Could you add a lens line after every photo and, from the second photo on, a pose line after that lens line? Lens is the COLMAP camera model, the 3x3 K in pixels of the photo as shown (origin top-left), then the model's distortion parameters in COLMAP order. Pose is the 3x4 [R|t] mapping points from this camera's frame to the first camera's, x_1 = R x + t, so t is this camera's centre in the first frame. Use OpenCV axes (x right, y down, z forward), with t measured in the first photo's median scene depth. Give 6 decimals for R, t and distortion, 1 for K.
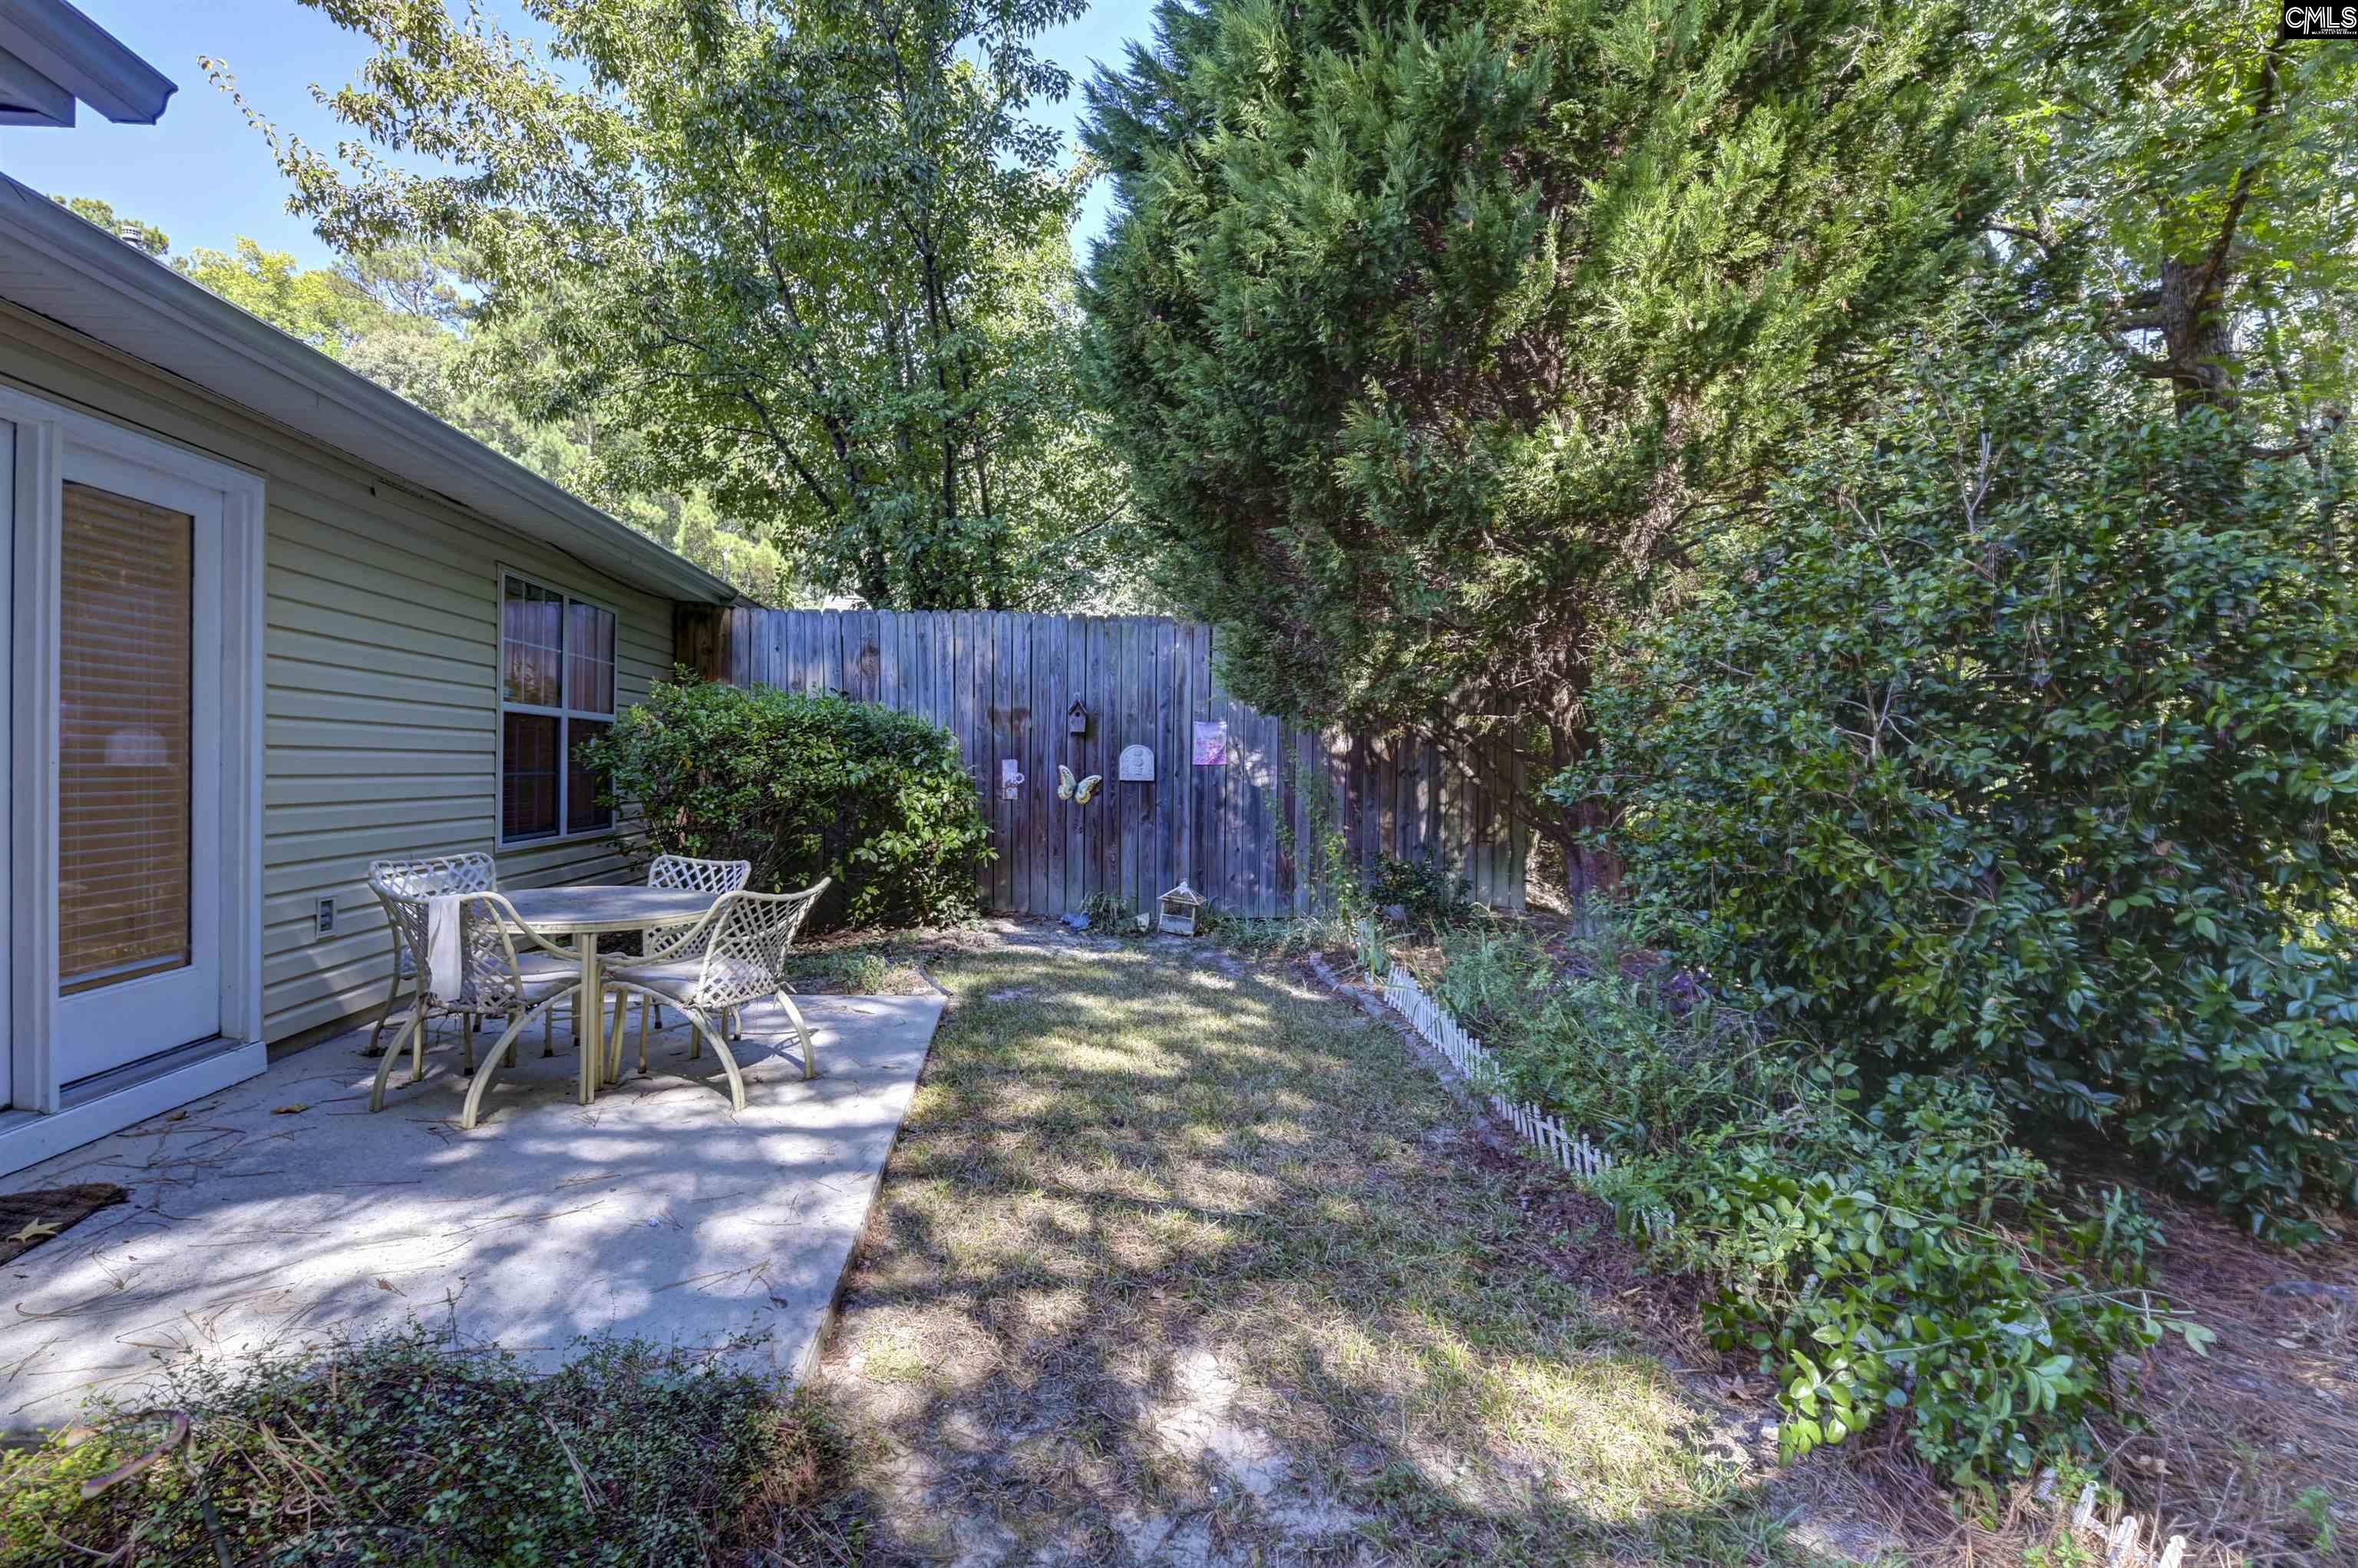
lens RADIAL K [[1095.5, 0, 1172.0], [0, 1095.5, 765.0], [0, 0, 1]] dist [-0.013082, -0.001054]
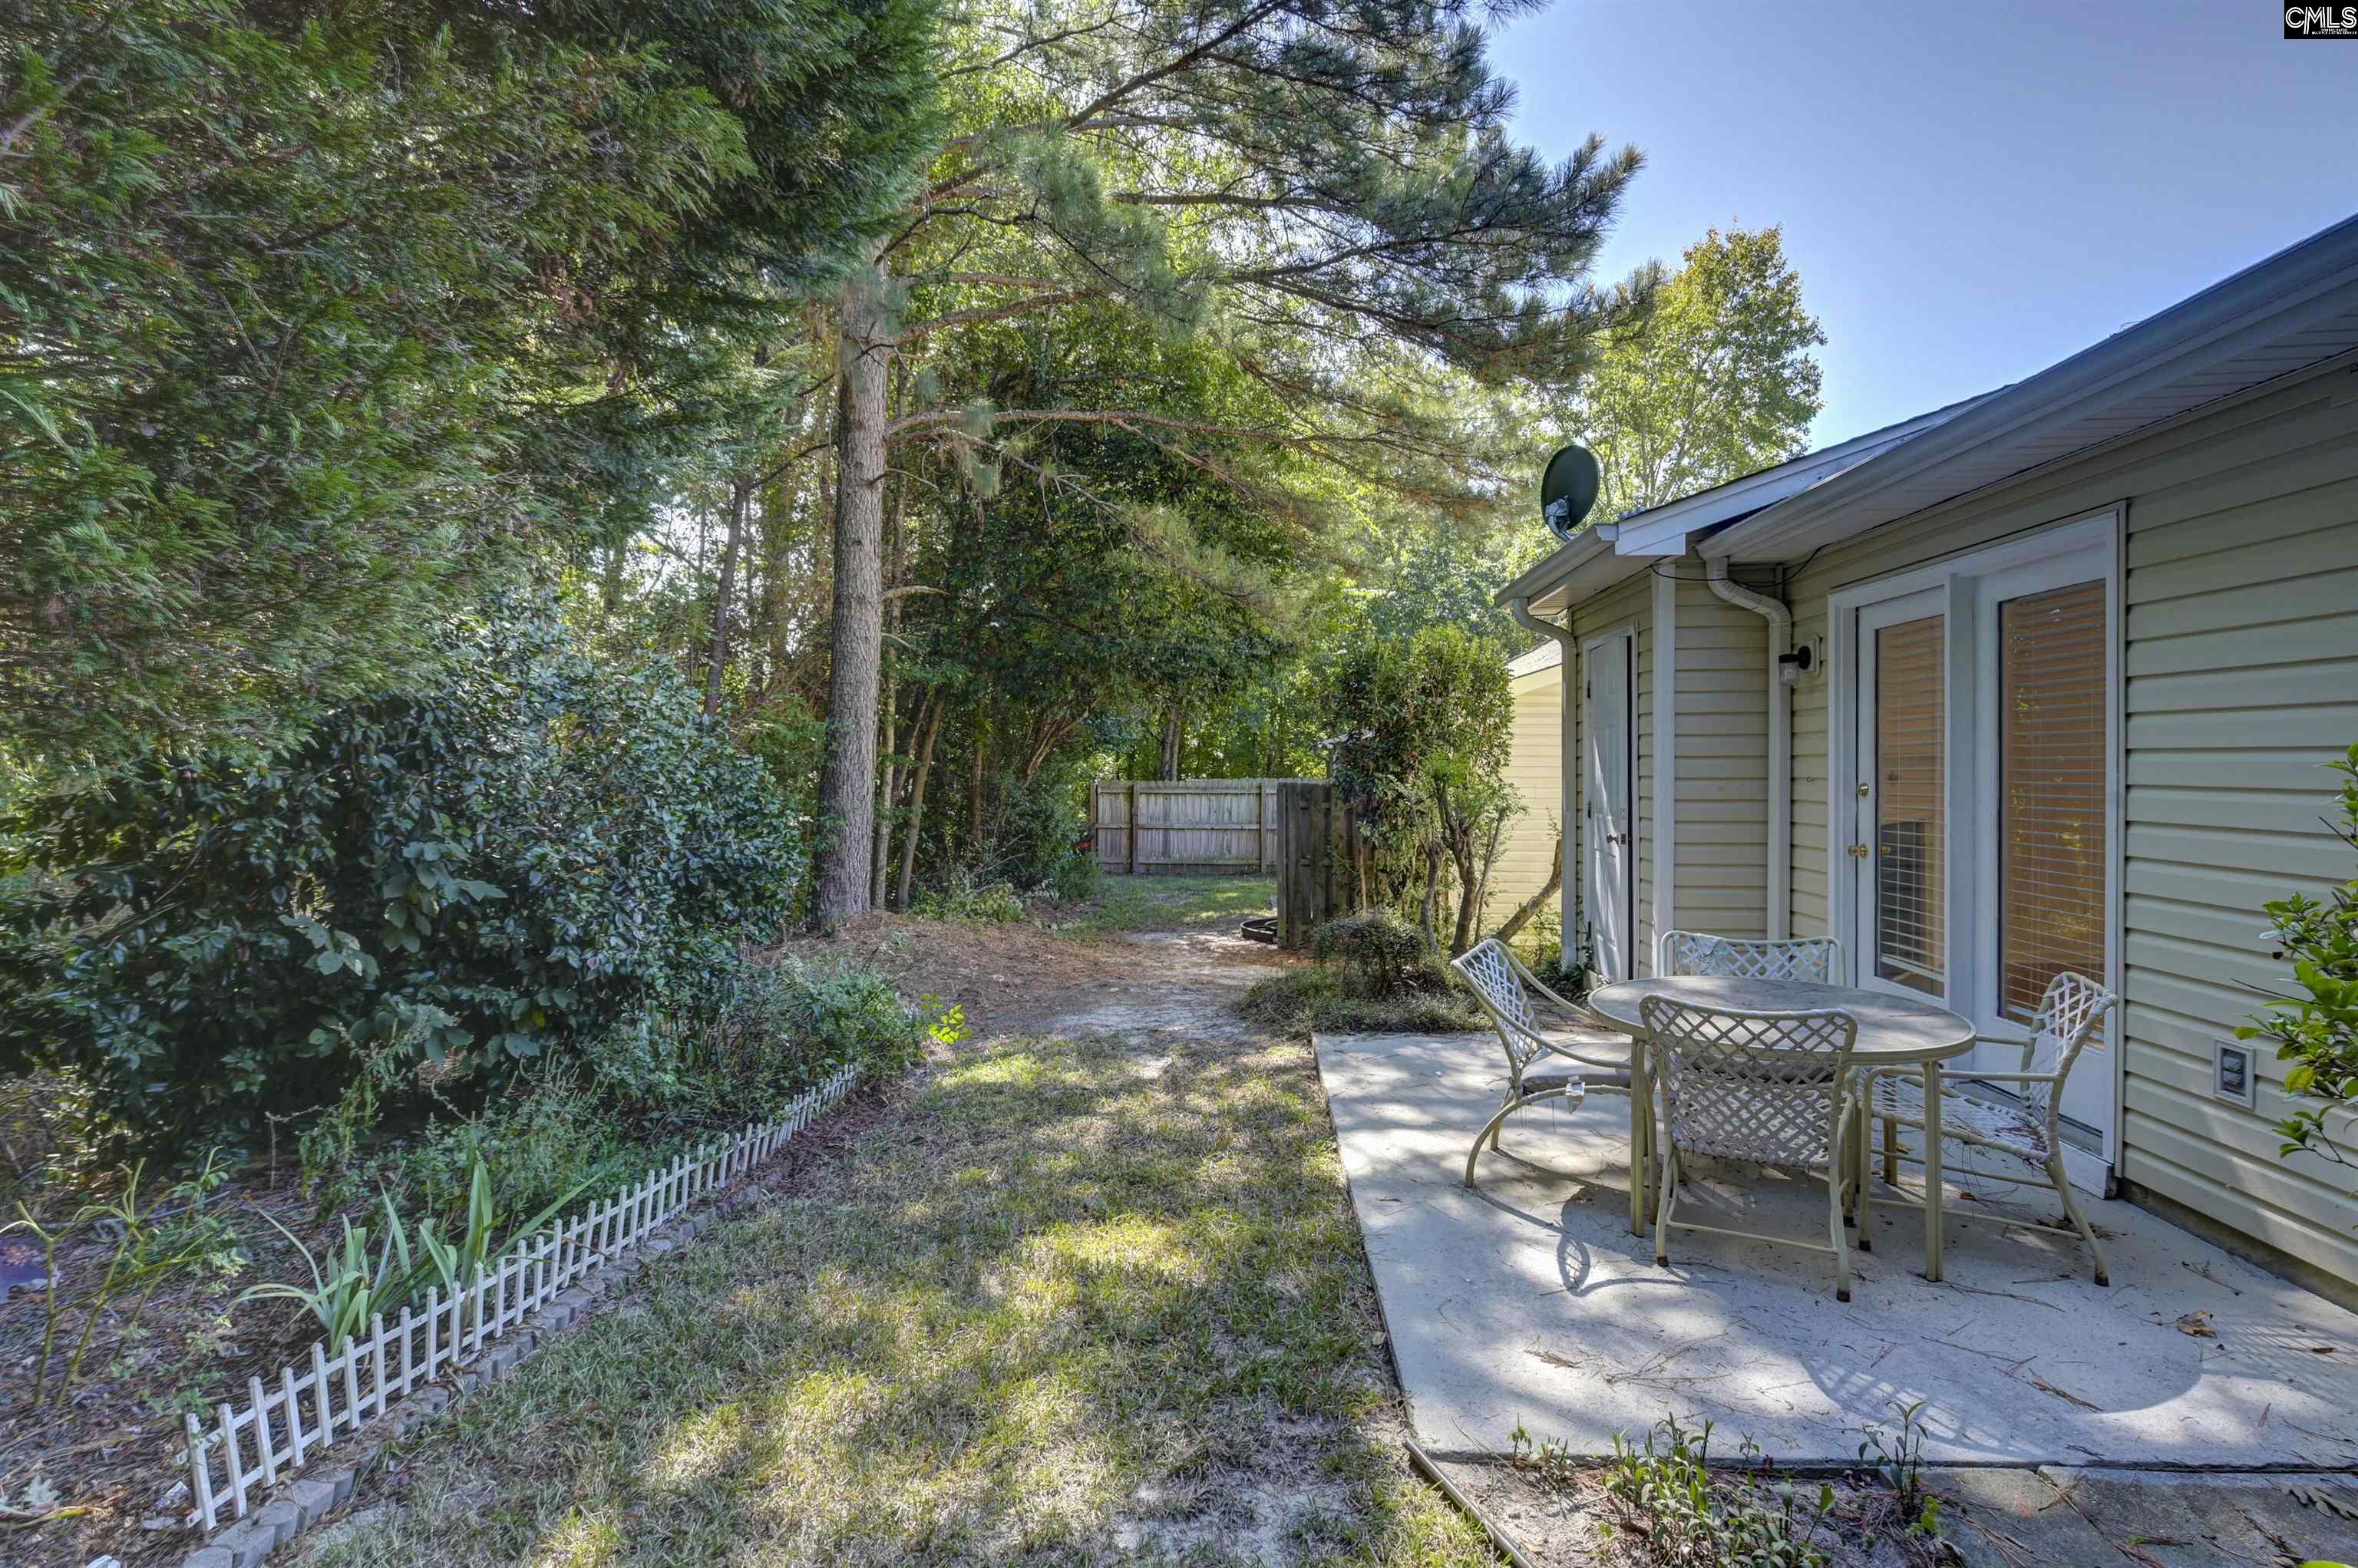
lens RADIAL K [[1095.5, 0, 1172.0], [0, 1095.5, 765.0], [0, 0, 1]] dist [-0.013082, -0.001054]
pose [[-0.985314, -0.012034, 0.170330, -0.293141], [-0.011093, 0.999917, 0.006478, -0.071114], [-0.170394, 0.004493, -0.985366, 2.339069]]
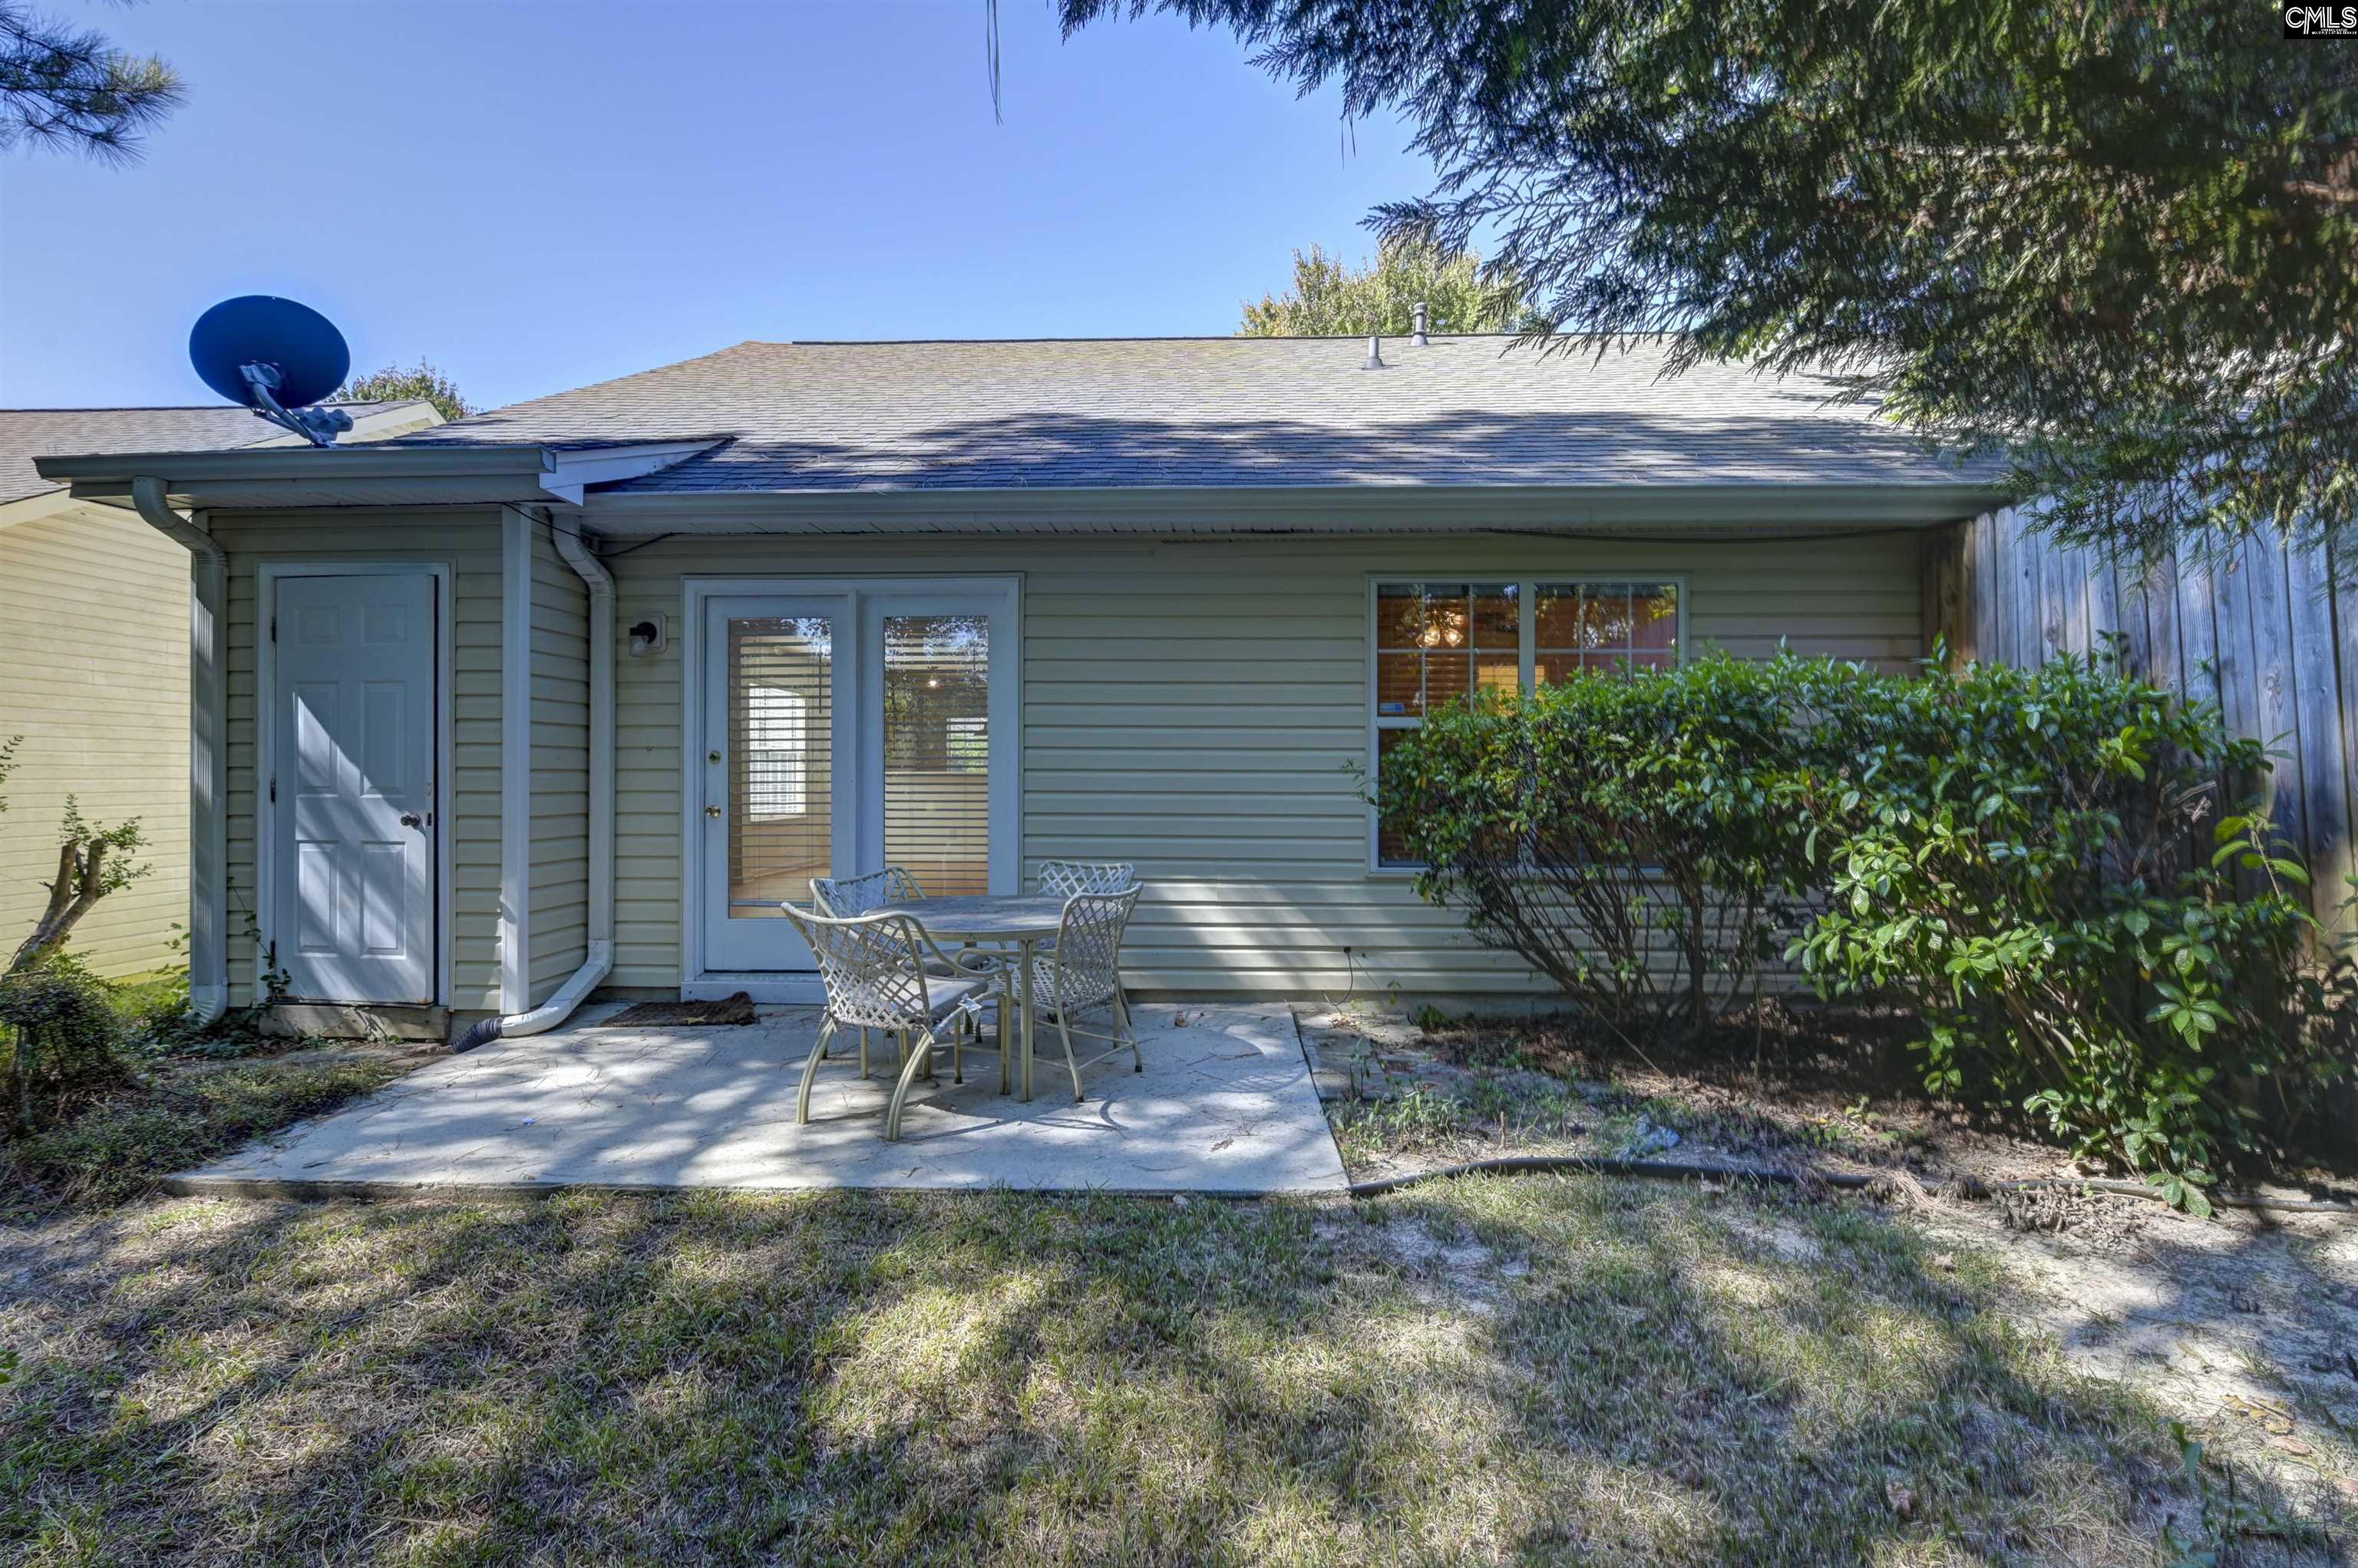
lens RADIAL K [[1095.5, 0, 1172.0], [0, 1095.5, 765.0], [0, 0, 1]] dist [-0.013082, -0.001054]
pose [[-0.139305, -0.015703, -0.990125, 0.622694], [-0.004192, 0.999875, -0.015268, -0.002415], [0.990241, 0.002023, -0.139353, 1.644127]]
